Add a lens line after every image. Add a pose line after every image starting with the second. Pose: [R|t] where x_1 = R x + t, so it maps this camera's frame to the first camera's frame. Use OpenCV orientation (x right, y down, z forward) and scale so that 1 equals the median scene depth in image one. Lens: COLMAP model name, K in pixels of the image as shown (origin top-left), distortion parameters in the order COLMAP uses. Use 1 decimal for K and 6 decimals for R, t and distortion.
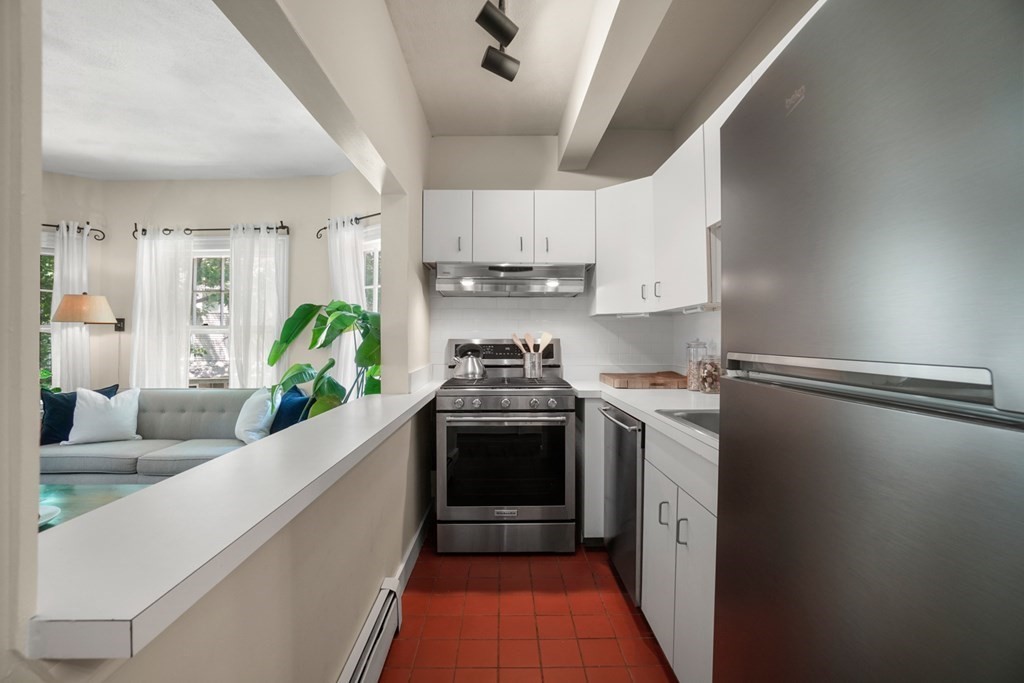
lens RADIAL K [[428.1, 0, 495.2], [0, 428.1, 337.6], [0, 0, 1]] dist [-0.033526, 0.002435]
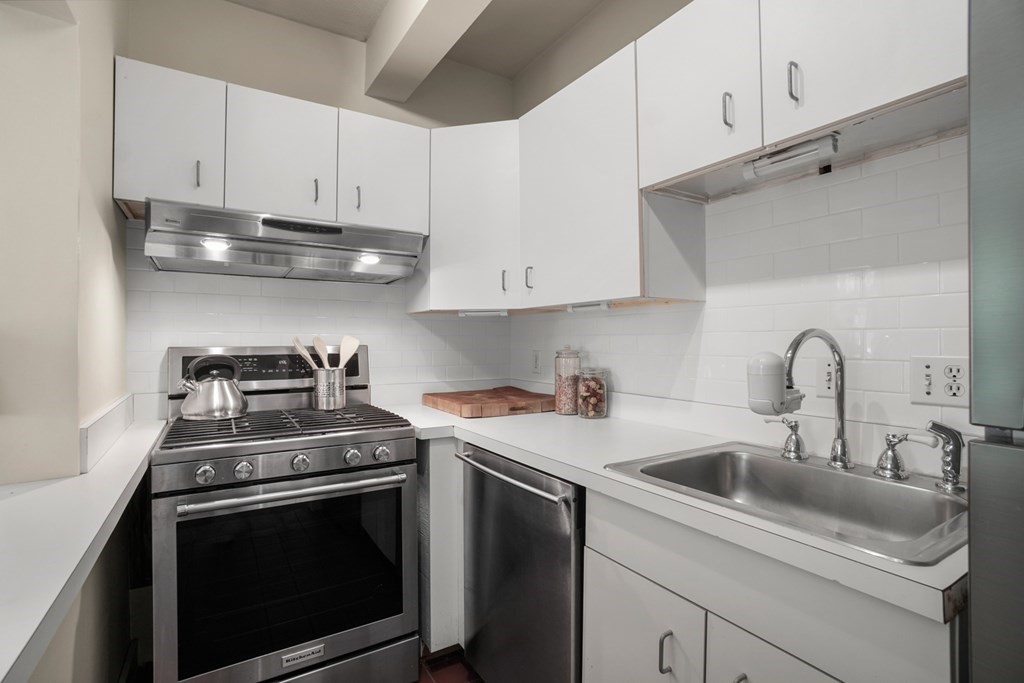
lens RADIAL K [[480.0, 0, 504.3], [0, 480.0, 339.8], [0, 0, 1]] dist [-0.036722, 0.000427]
pose [[0.852553, 0.002147, 0.522636, -0.061975], [-0.001301, 0.999997, -0.001987, -0.005667], [-0.522639, 0.001014, 0.852553, 0.278629]]
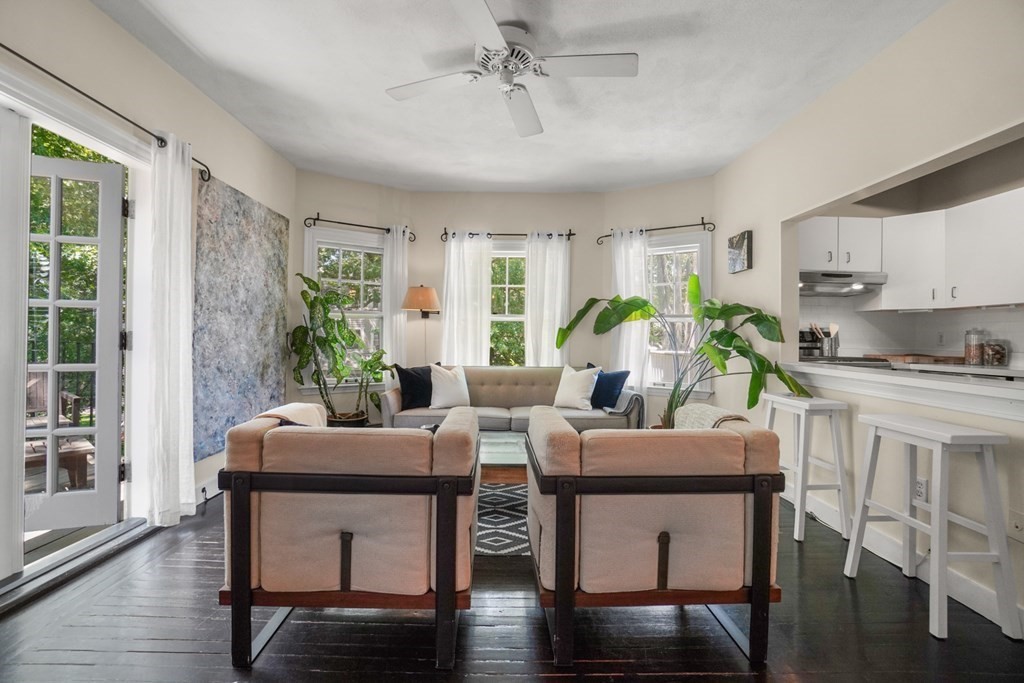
lens RADIAL K [[428.1, 0, 510.0], [0, 428.1, 338.1], [0, 0, 1]] dist [-0.033526, 0.002435]
pose [[0.999906, 0.013712, 0.000782, -0.911858], [-0.013719, 0.999863, 0.009236, 0.037722], [-0.000655, -0.009246, 0.999957, -0.308435]]
